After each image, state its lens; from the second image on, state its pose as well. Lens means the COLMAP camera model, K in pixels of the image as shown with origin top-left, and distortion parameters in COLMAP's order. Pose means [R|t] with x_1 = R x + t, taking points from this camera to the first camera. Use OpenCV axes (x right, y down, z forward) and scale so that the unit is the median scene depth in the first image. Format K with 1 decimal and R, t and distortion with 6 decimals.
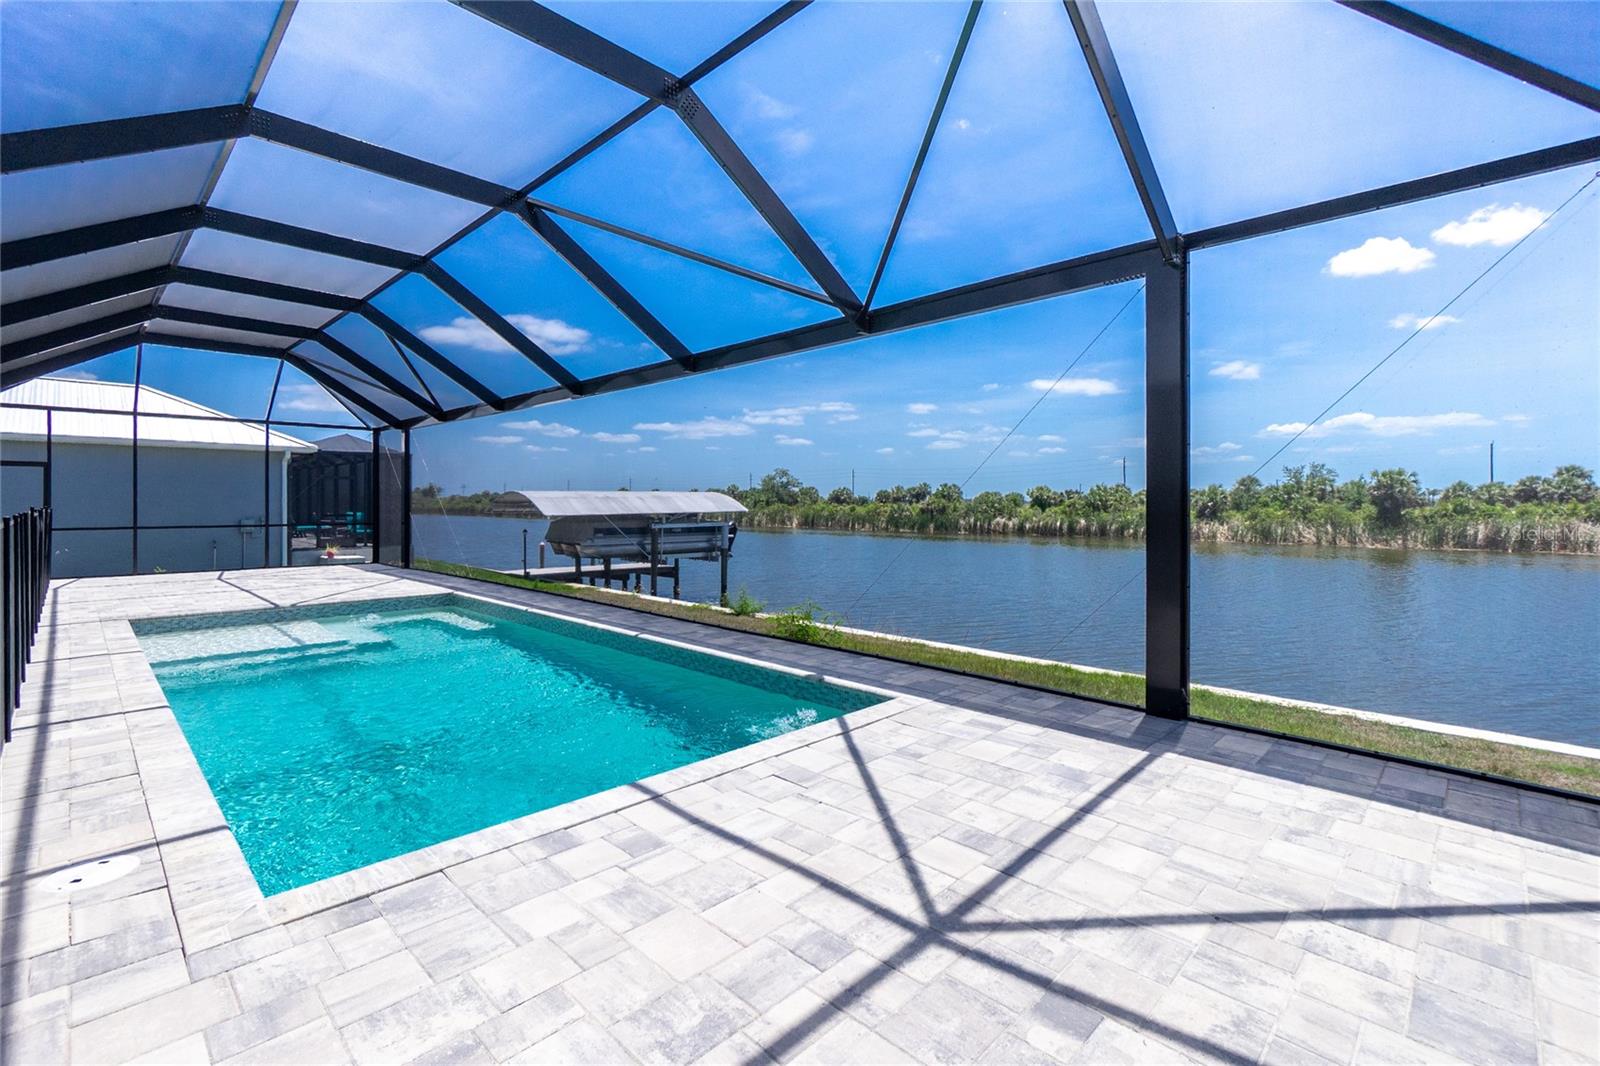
lens RADIAL K [[694.7, 0, 798.9], [0, 694.7, 502.3], [0, 0, 1]] dist [0.015309, -0.000082]
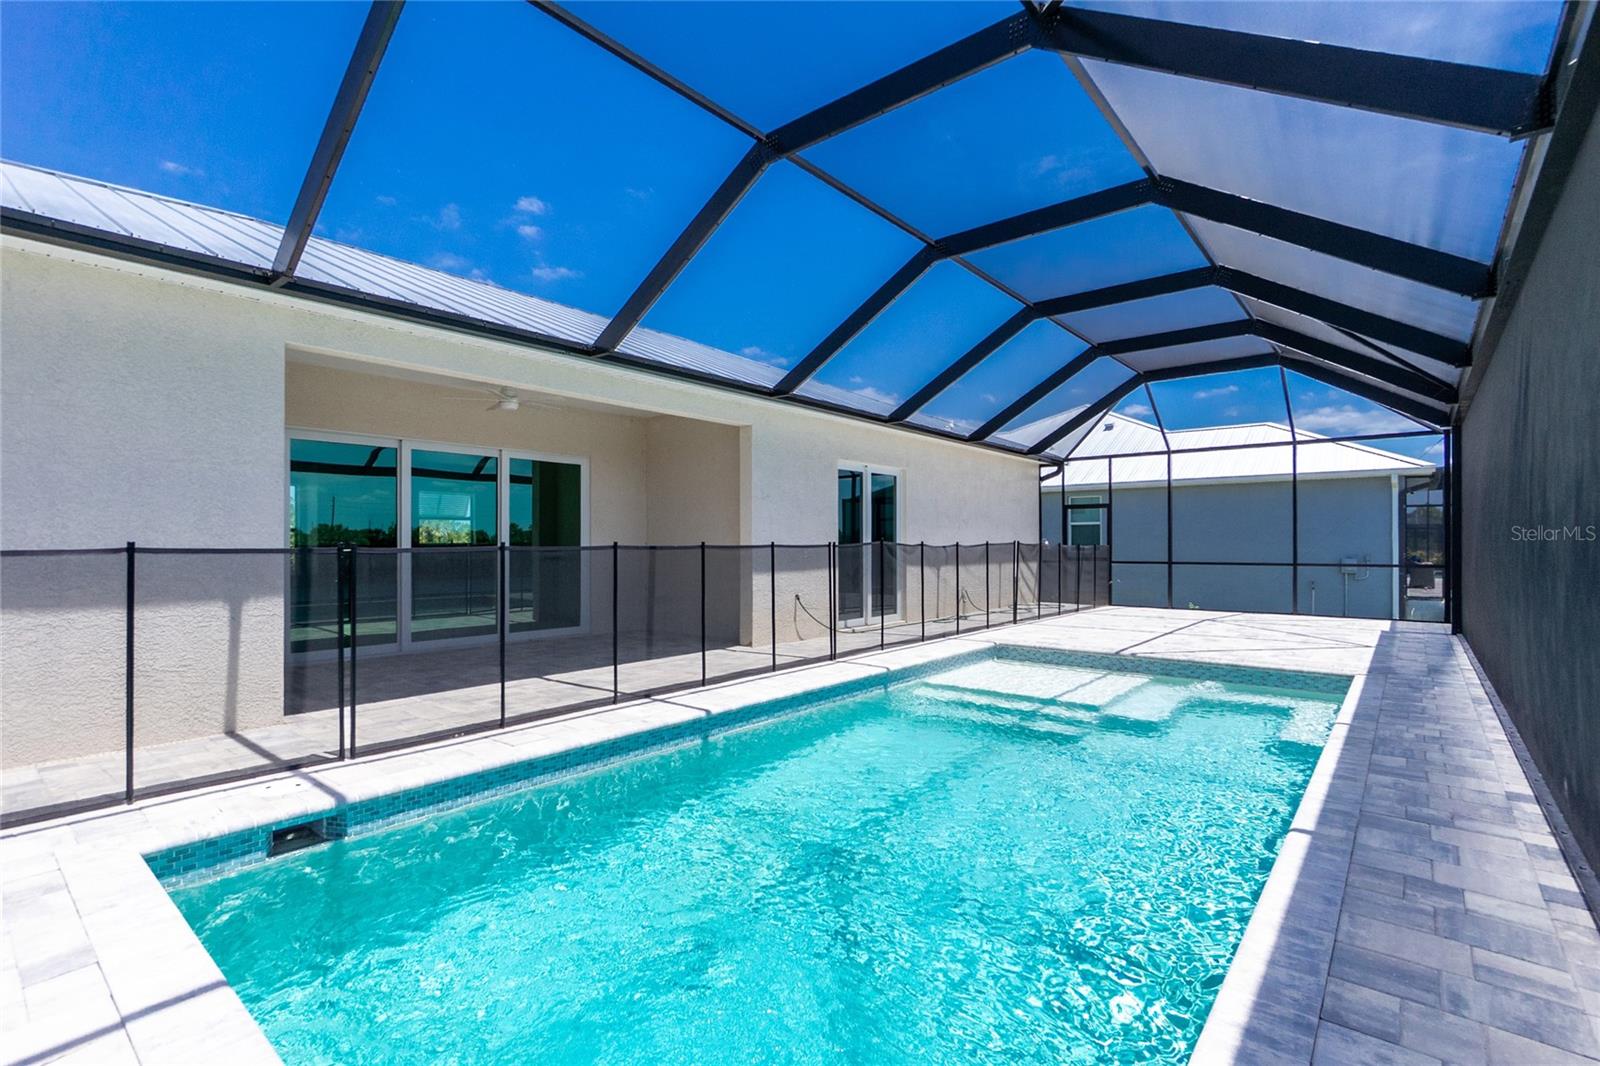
lens RADIAL K [[735.8, 0, 791.4], [0, 735.8, 536.6], [0, 0, 1]] dist [0.036137, 0.000555]
pose [[0.061826, -0.005383, -0.998072, 0.122829], [0.000771, 0.999985, -0.005346, 0.002114], [0.998087, -0.000439, 0.061830, 0.380520]]
